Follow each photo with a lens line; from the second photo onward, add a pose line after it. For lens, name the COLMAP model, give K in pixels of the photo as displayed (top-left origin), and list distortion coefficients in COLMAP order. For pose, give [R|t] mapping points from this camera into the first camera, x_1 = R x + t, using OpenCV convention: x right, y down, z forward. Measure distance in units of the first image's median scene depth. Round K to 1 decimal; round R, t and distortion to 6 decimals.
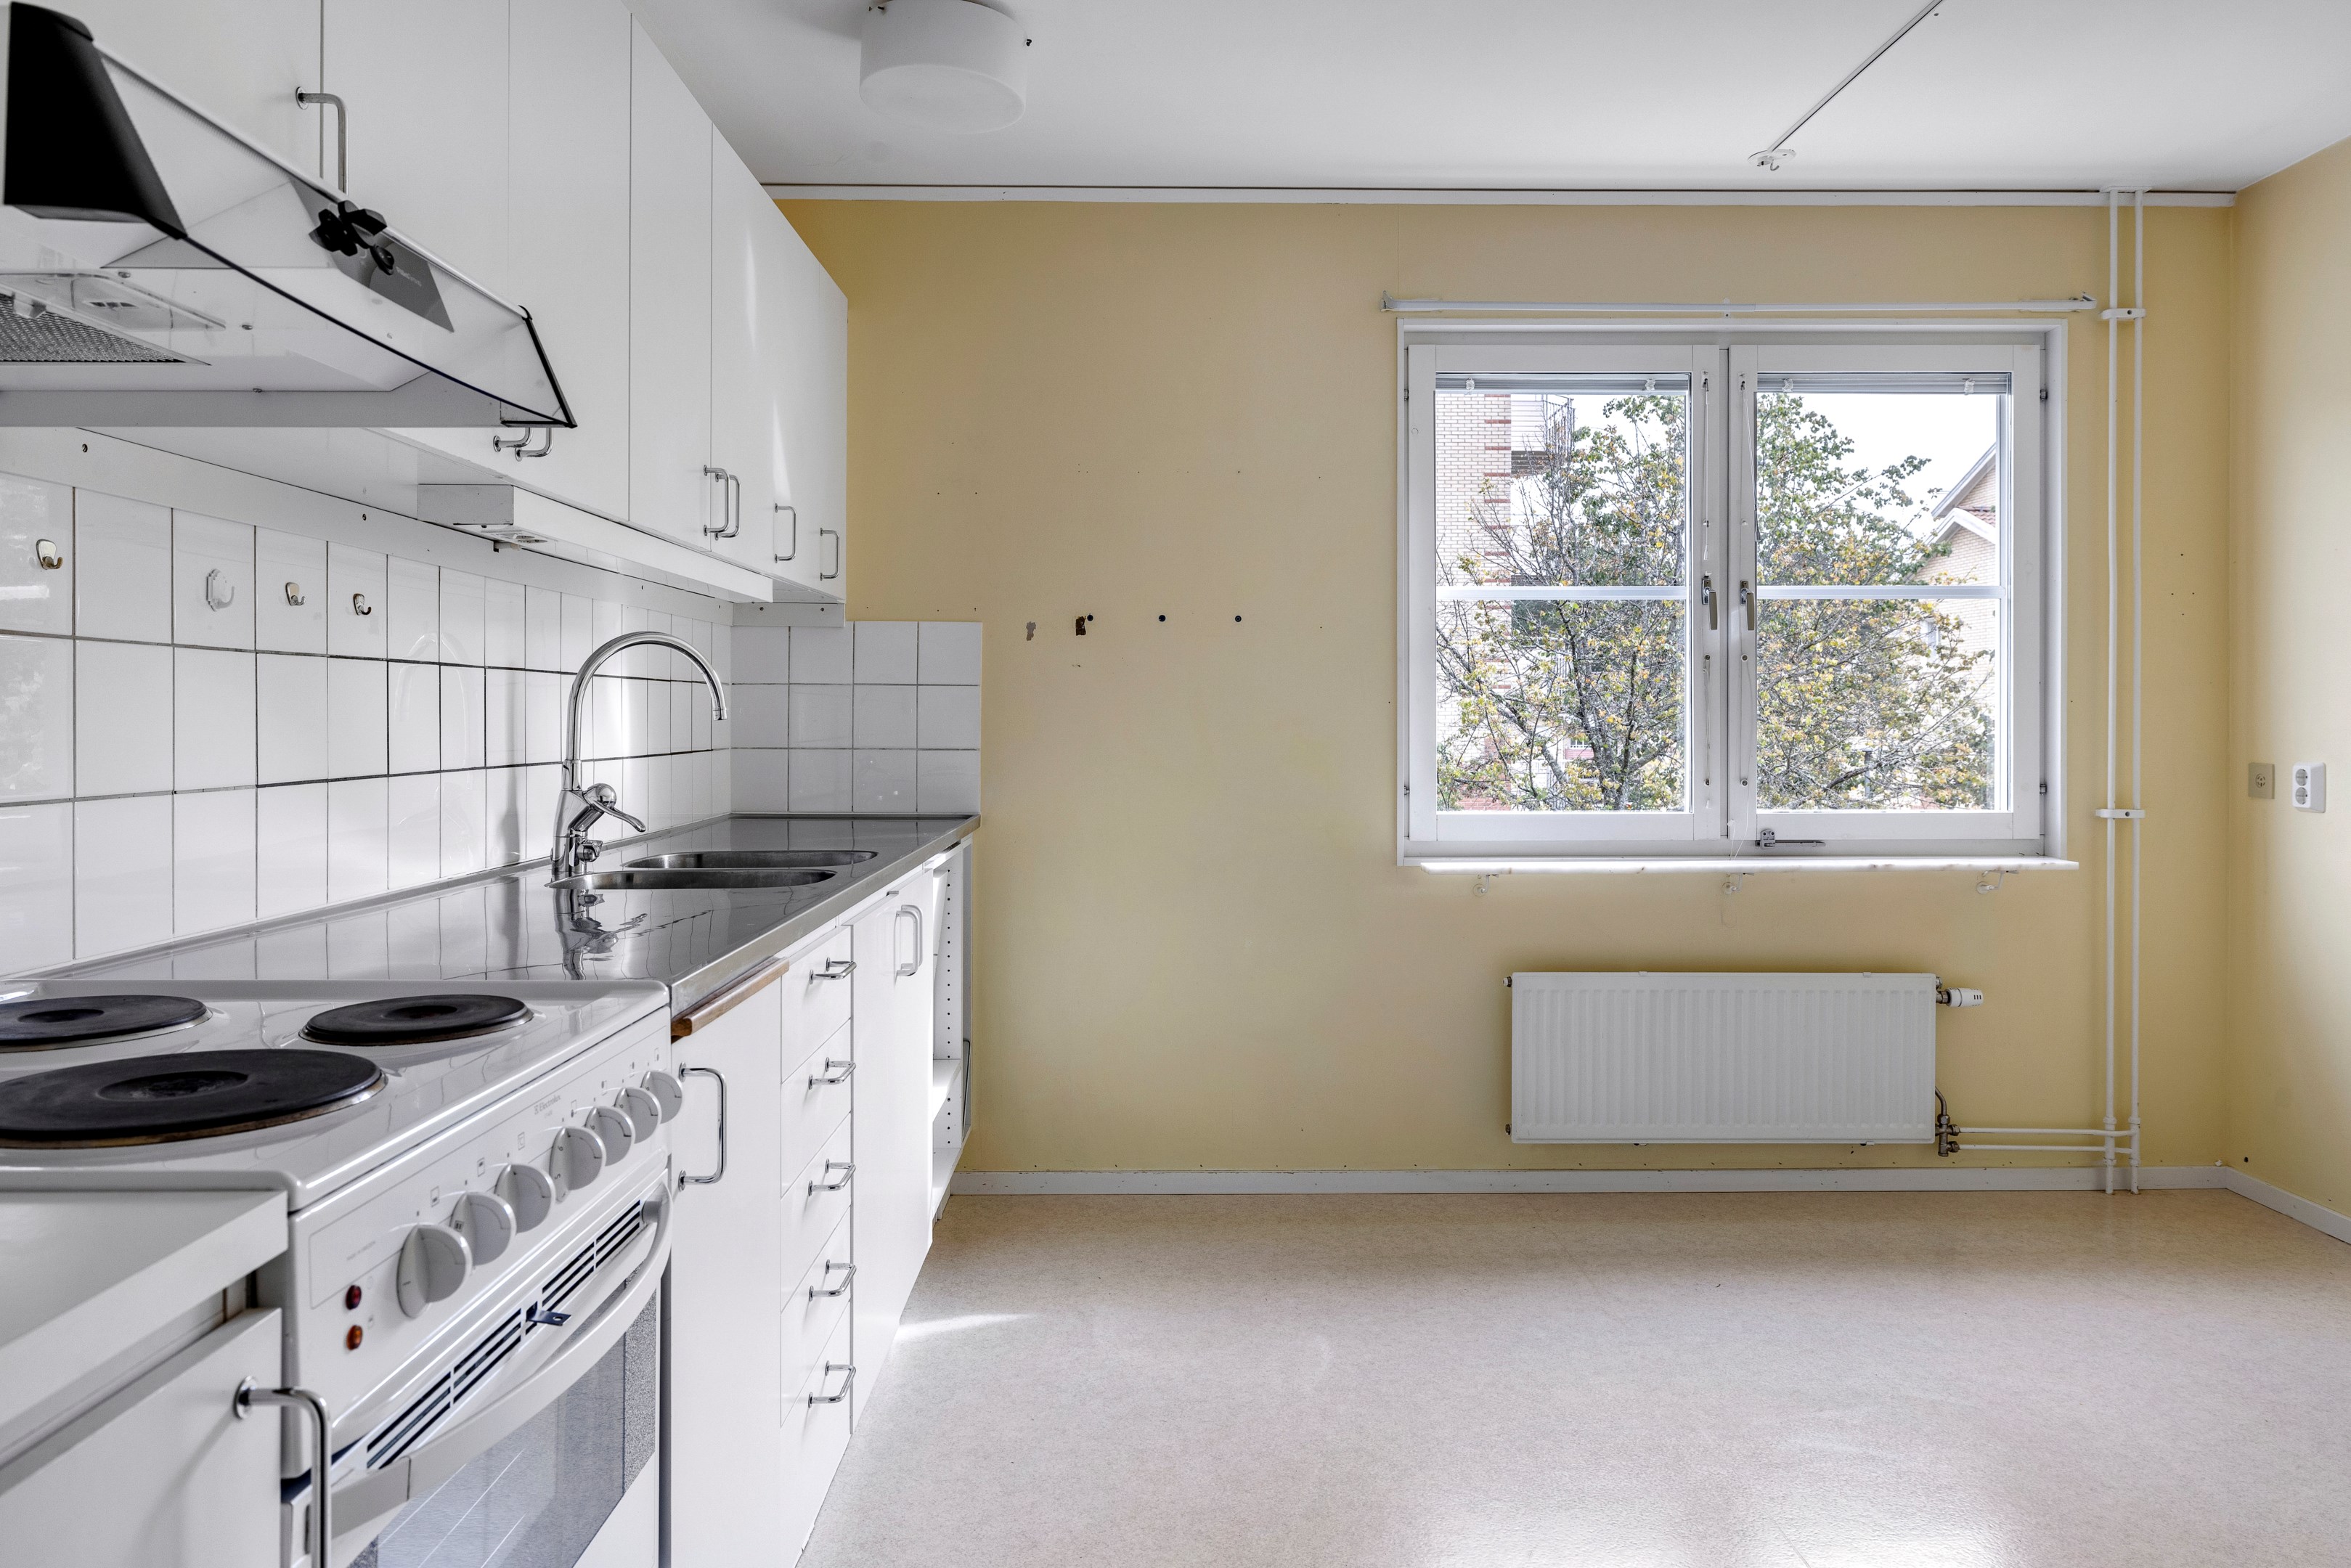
lens RADIAL K [[1588.0, 0, 1171.4], [0, 1588.0, 704.5], [0, 0, 1]] dist [-0.004322, -0.001816]
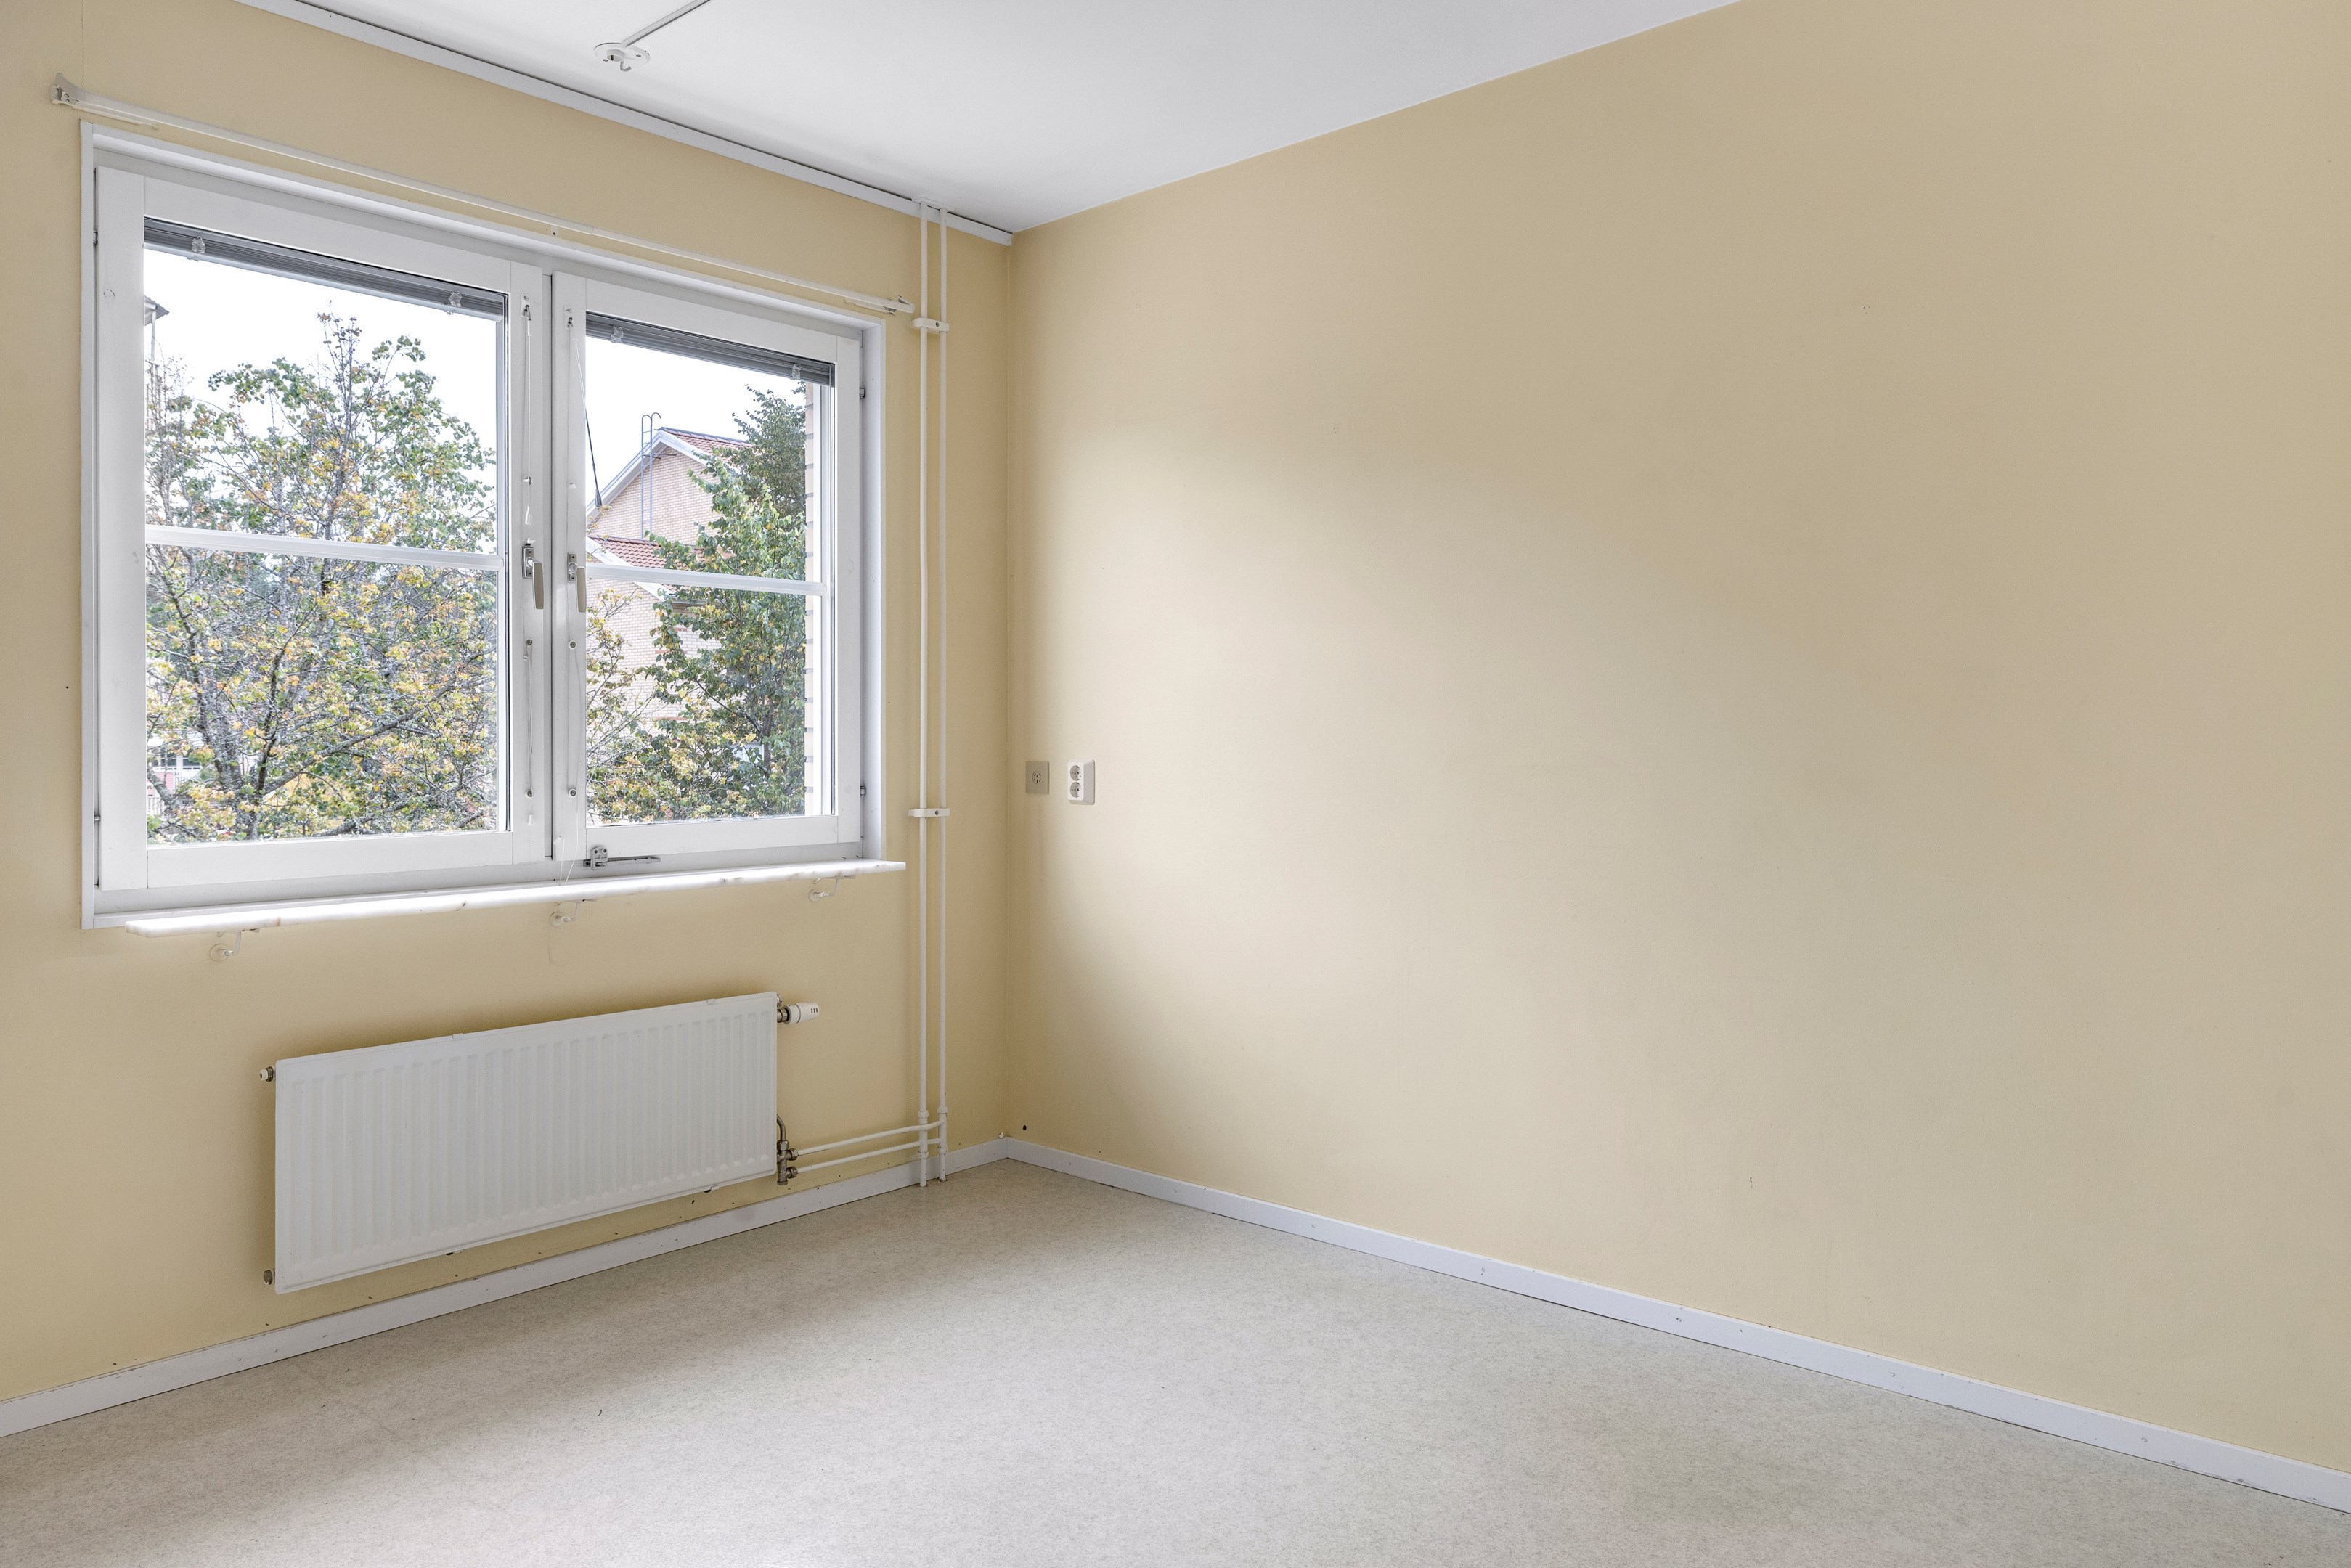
lens RADIAL K [[1559.7, 0, 1212.2], [0, 1559.7, 733.7], [0, 0, 1]] dist [-0.002895, 0.002030]
pose [[0.662885, 0.000500, 0.748721, -0.034699], [-0.005964, 0.999972, 0.004613, 0.012185], [-0.748697, -0.007523, 0.662869, 0.196816]]
